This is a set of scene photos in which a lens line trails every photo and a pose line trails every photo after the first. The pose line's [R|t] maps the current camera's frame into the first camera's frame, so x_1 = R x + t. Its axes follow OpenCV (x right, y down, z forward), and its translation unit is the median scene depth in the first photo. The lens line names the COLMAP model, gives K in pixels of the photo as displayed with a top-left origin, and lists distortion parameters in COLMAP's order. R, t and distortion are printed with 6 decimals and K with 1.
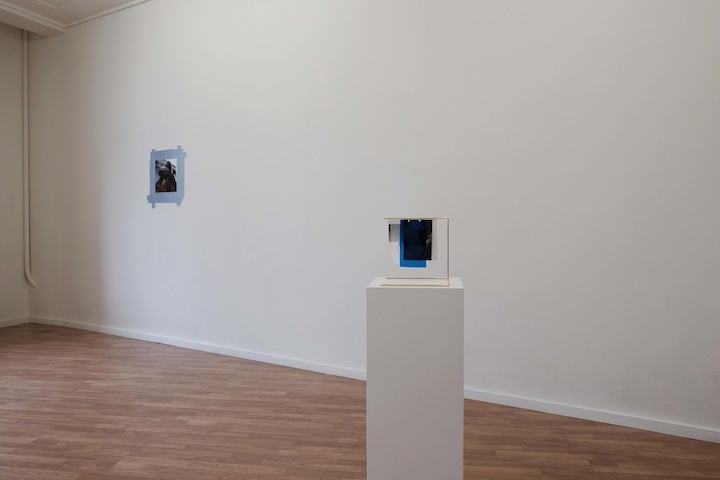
lens RADIAL K [[565.0, 0, 377.3], [0, 565.0, 222.8], [0, 0, 1]] dist [-0.036266, 0.024304]
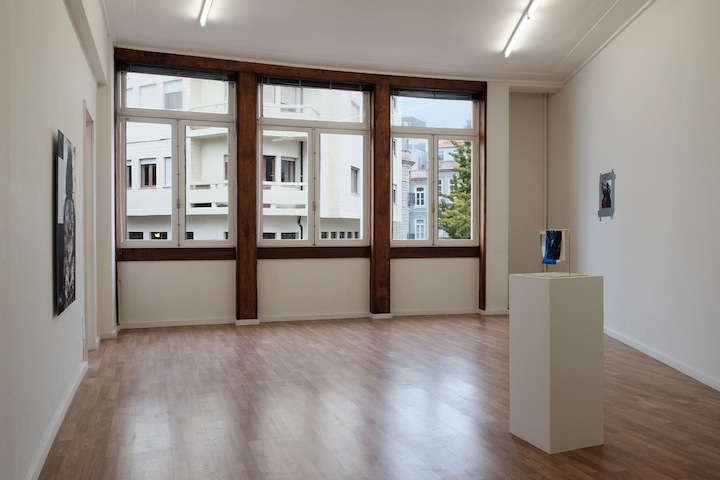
lens RADIAL K [[565.0, 0, 361.0], [0, 565.0, 244.0], [0, 0, 1]] dist [-0.036266, 0.024304]
pose [[0.448130, 0.016200, -0.893822, 0.790895], [0.000723, 0.999829, 0.018484, 0.001771], [0.893968, -0.008929, 0.448042, -0.036258]]
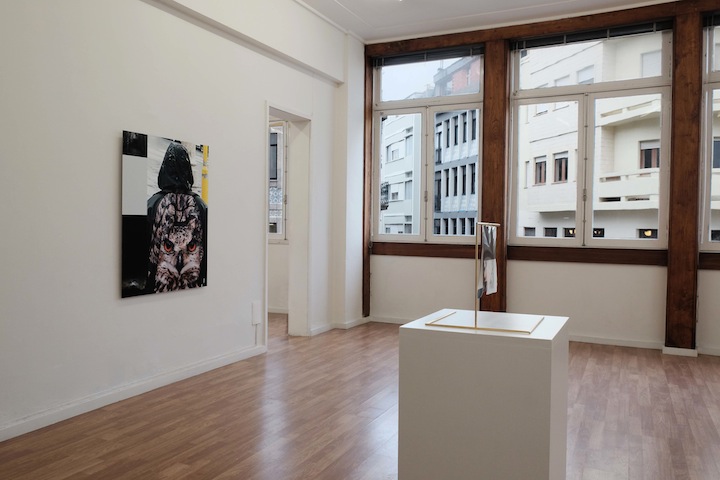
lens RADIAL K [[565.0, 0, 358.6], [0, 565.0, 237.4], [0, 0, 1]] dist [-0.036266, 0.024304]
pose [[-0.334315, 0.011933, -0.942386, 0.532196], [-0.013599, 0.999755, 0.017484, 0.002690], [0.942363, 0.018660, -0.334070, 0.805195]]
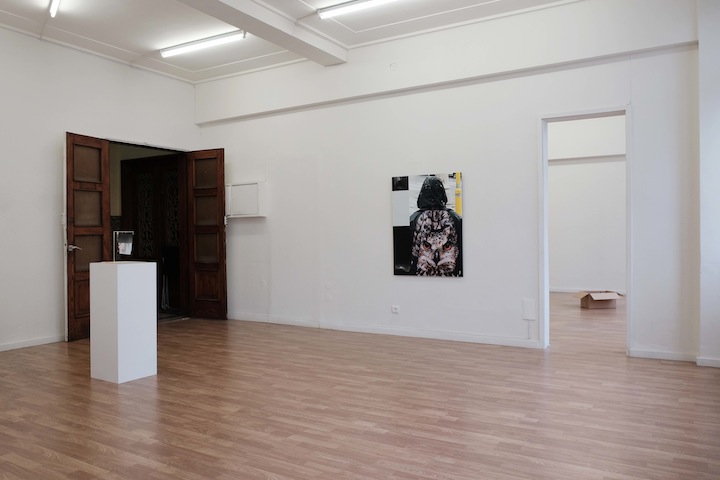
lens RADIAL K [[565.0, 0, 362.7], [0, 565.0, 234.5], [0, 0, 1]] dist [-0.036266, 0.024304]
pose [[-0.907139, 0.001598, 0.420829, -1.130055], [0.004179, 0.999978, 0.005212, 0.001263], [-0.420811, 0.006487, -0.907125, 1.808882]]
